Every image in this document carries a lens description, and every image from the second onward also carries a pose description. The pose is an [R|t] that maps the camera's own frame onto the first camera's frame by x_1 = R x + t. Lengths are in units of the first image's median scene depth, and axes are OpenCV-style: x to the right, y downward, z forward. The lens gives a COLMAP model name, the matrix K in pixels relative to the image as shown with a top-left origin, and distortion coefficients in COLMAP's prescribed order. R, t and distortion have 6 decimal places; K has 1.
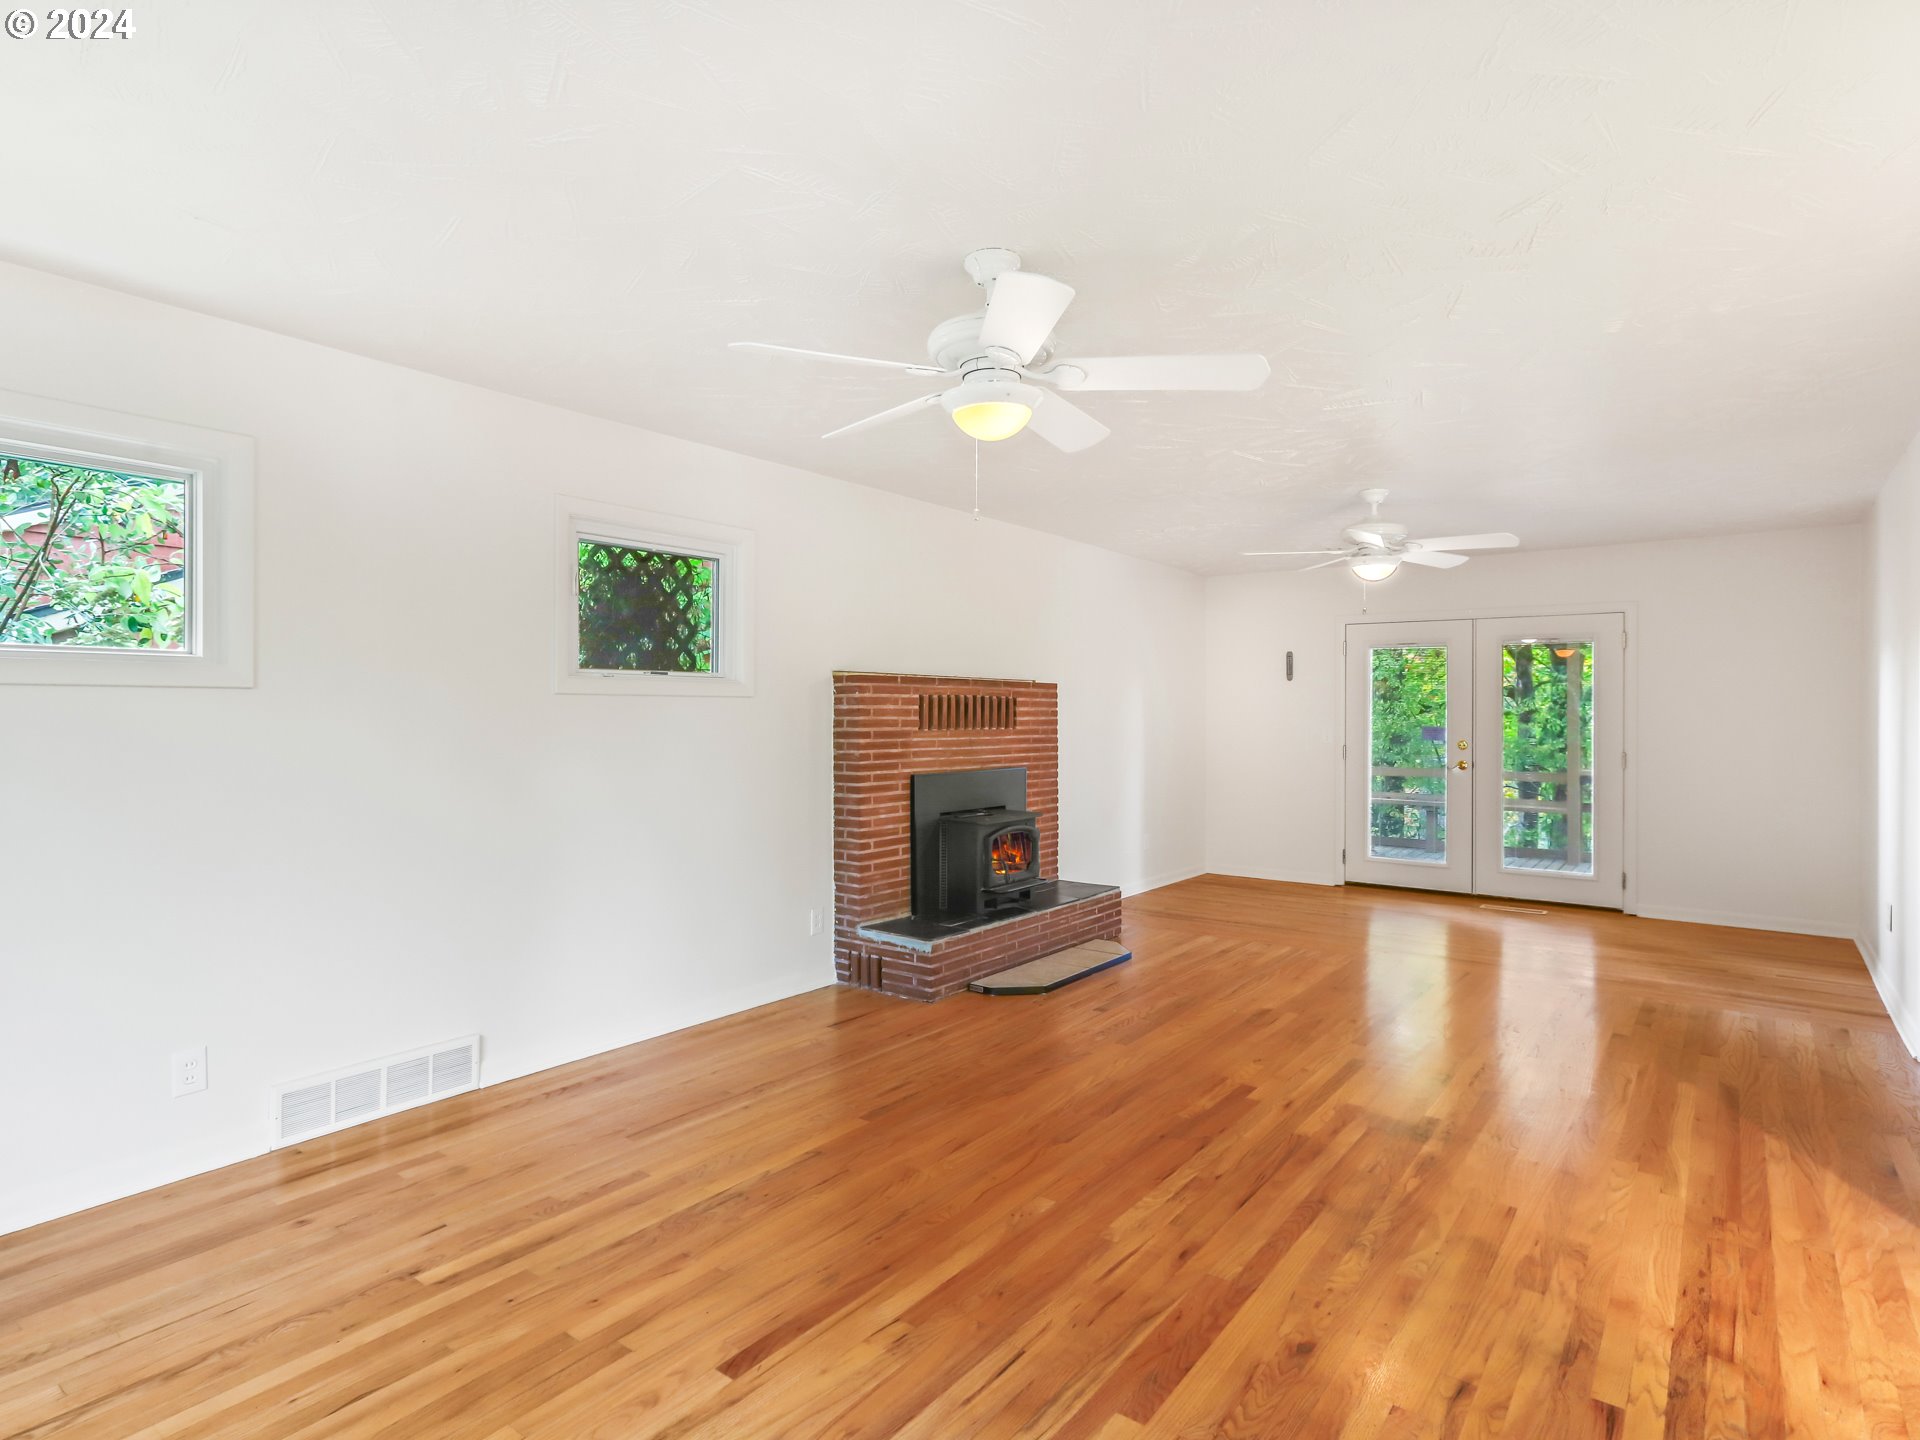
lens RADIAL K [[1040.7, 0, 920.0], [0, 1040.7, 701.6], [0, 0, 1]] dist [-0.000618, 0.001071]
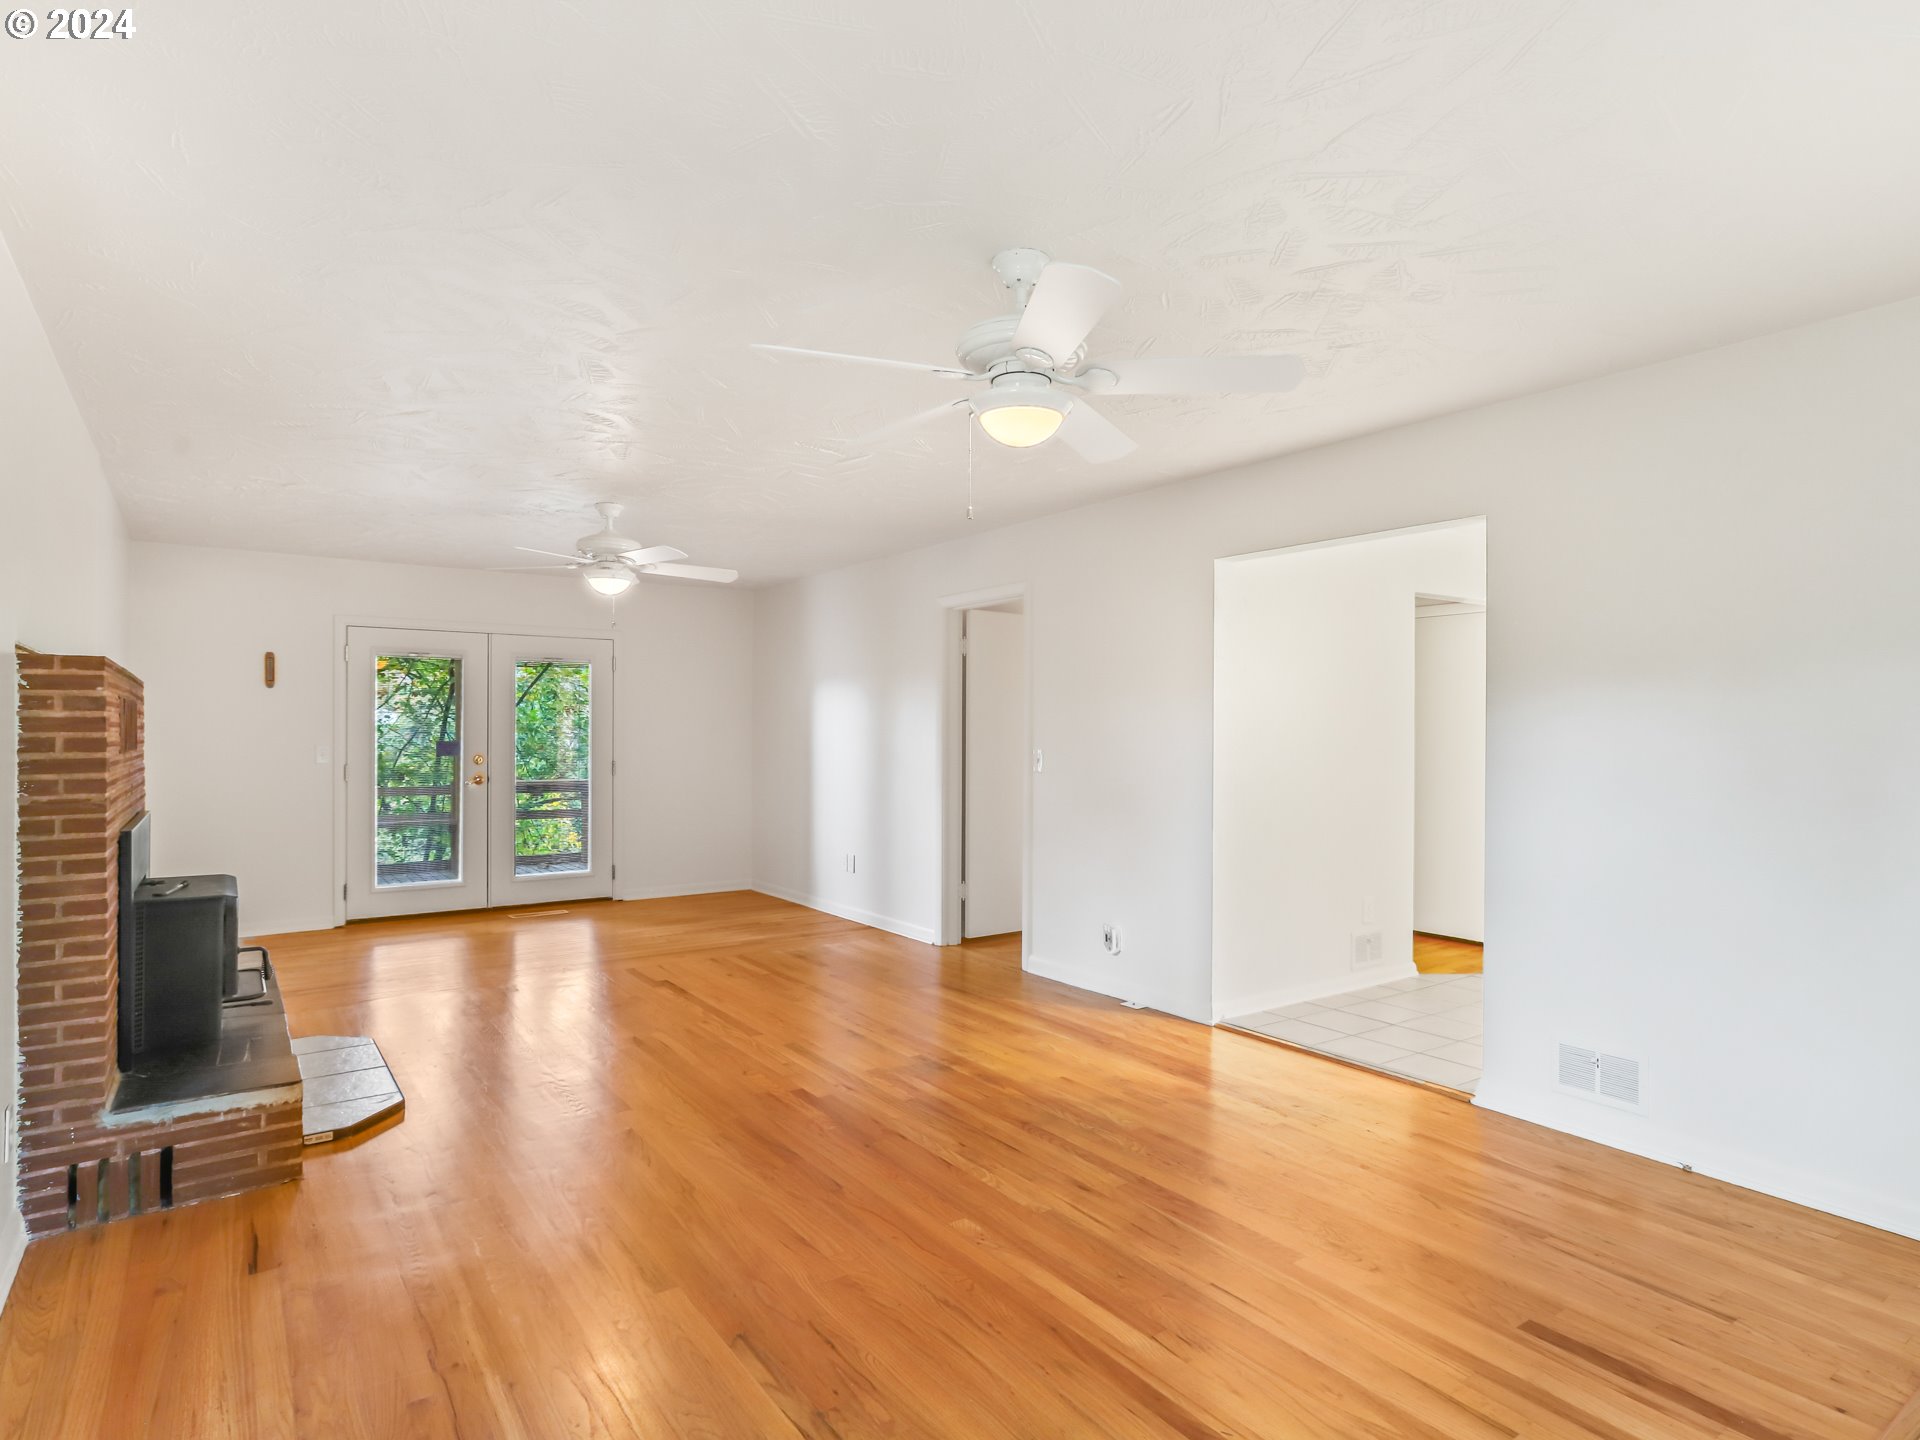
lens RADIAL K [[1071.0, 0, 960.0], [0, 1071.0, 720.0], [0, 0, 1]] dist [-0.036550, 0.033768]
pose [[0.285279, 0.004602, 0.958433, -0.462451], [-0.005780, 0.999979, -0.003081, 0.007332], [-0.958427, -0.004660, 0.285300, 0.398277]]
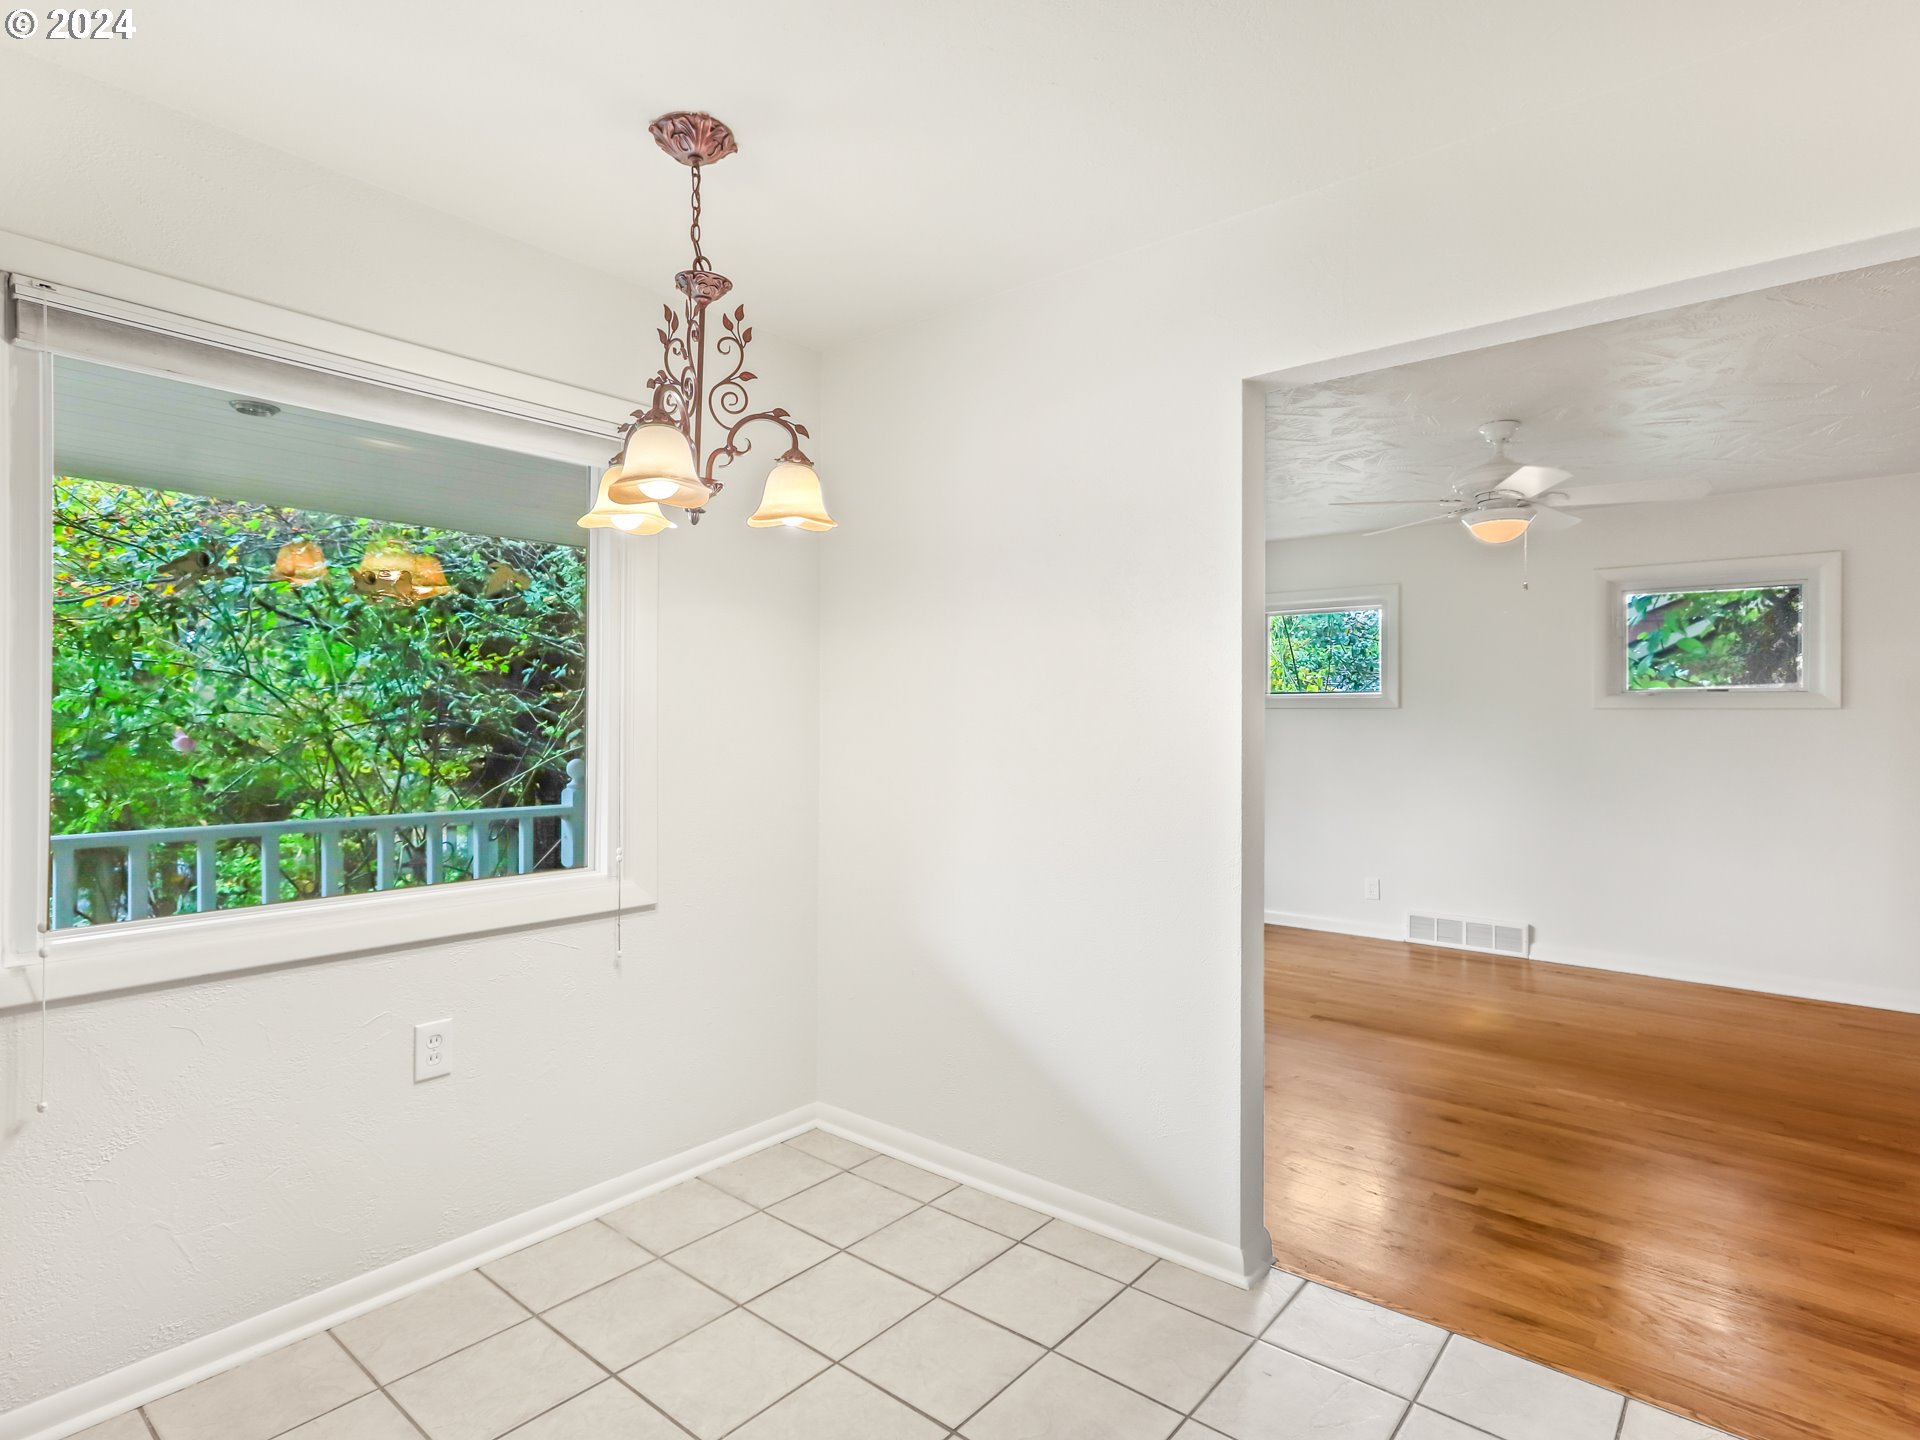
lens RADIAL K [[1040.7, 0, 920.0], [0, 1040.7, 701.6], [0, 0, 1]] dist [-0.000618, 0.001071]
pose [[-0.055993, -0.015857, -0.998305, 0.852668], [-0.001094, 0.999874, -0.015821, 0.006727], [0.998431, 0.000207, -0.056004, 0.122022]]
